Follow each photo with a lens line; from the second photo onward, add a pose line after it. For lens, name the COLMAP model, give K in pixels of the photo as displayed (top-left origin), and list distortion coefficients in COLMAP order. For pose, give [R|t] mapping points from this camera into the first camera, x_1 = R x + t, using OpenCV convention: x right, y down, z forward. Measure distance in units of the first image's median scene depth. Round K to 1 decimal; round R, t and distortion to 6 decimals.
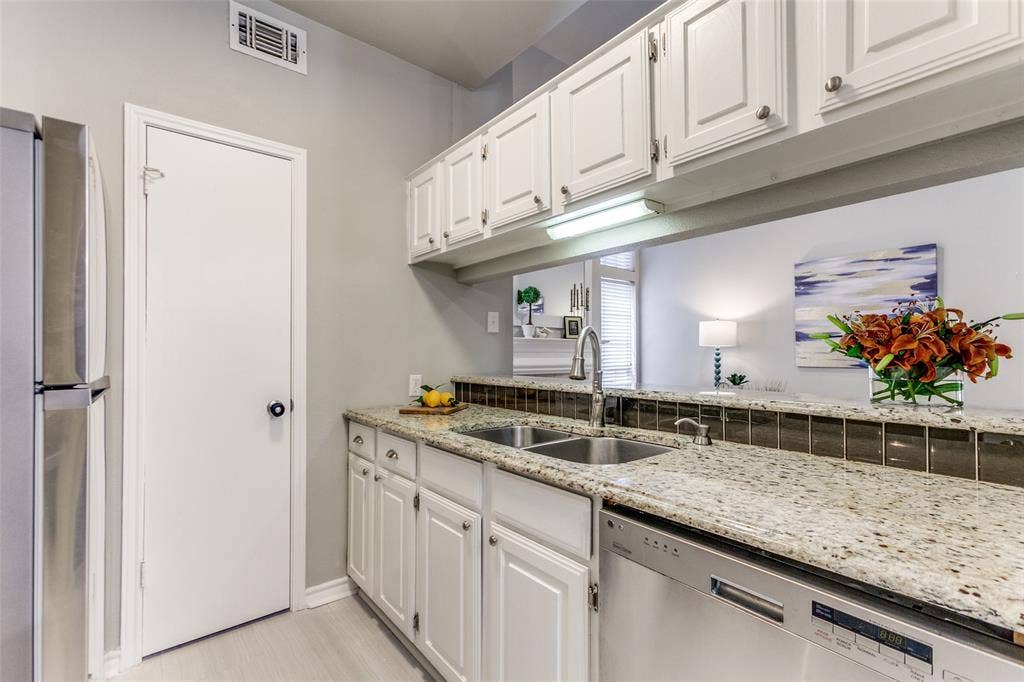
lens RADIAL K [[452.1, 0, 511.6], [0, 452.1, 344.1], [0, 0, 1]] dist [-0.018915, 0.015805]
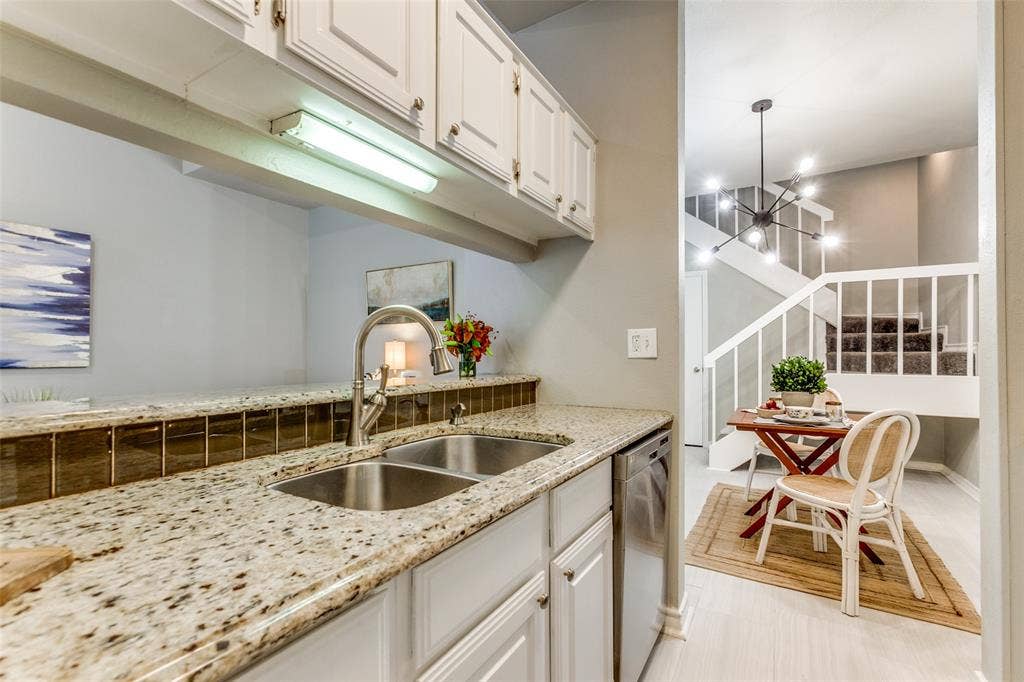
lens RADIAL K [[451.5, 0, 514.6], [0, 451.5, 346.7], [0, 0, 1]] dist [-0.000756, 0.000282]
pose [[-0.340641, 0.013737, 0.940093, -0.460210], [-0.016129, 0.999661, -0.020452, 0.031923], [-0.940055, -0.022129, -0.340304, 0.827781]]
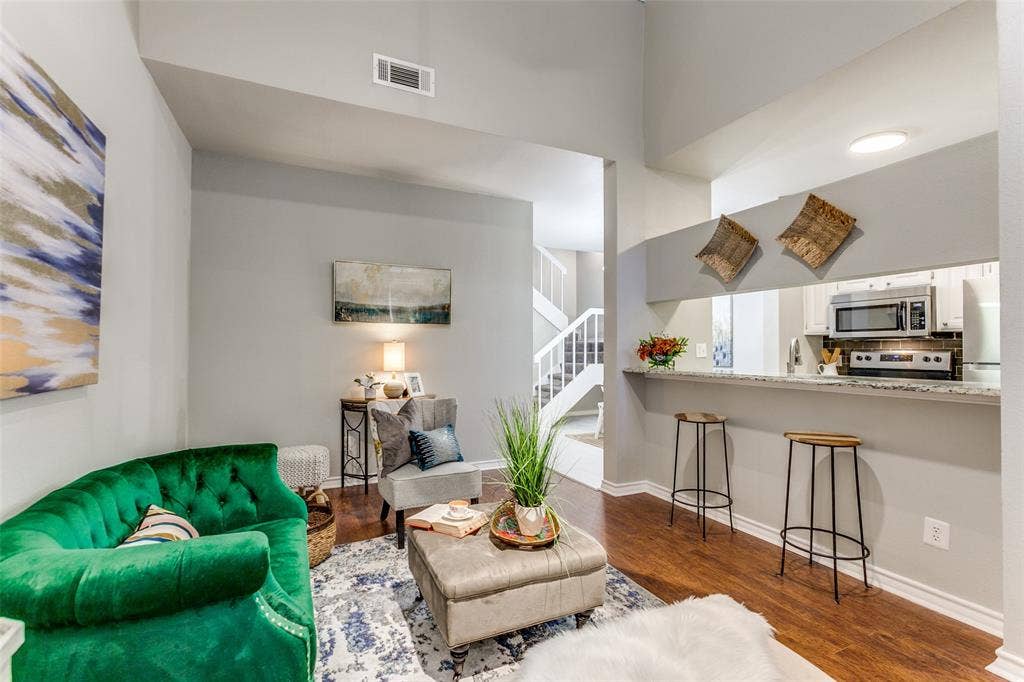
lens RADIAL K [[455.1, 0, 513.0], [0, 455.1, 345.1], [0, 0, 1]] dist [0.012413, 0.000369]
pose [[-0.971594, 0.001348, 0.236652, 0.662805], [-0.005719, 0.999558, -0.029174, 0.040311], [-0.236587, -0.029698, -0.971156, 2.416018]]
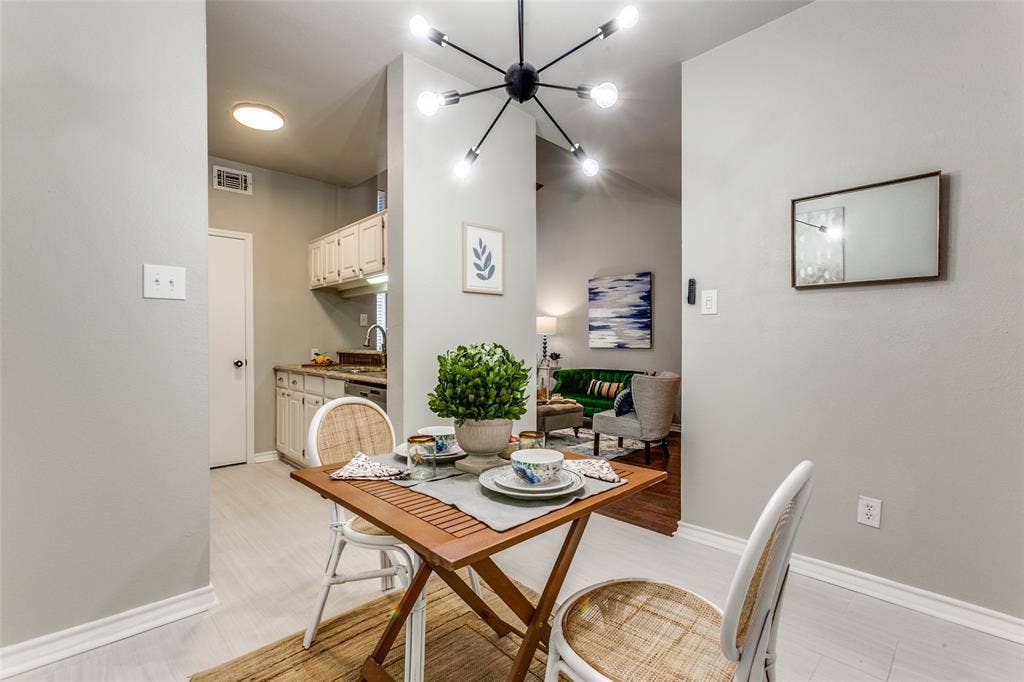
lens RADIAL K [[458.4, 0, 507.7], [0, 458.4, 343.1], [0, 0, 1]] dist [-0.002069, -0.000086]
pose [[0.997574, 0.000790, 0.069608, 0.534961], [-0.002386, 0.999736, 0.022847, 0.000720], [-0.069572, -0.022958, 0.997313, -1.121124]]
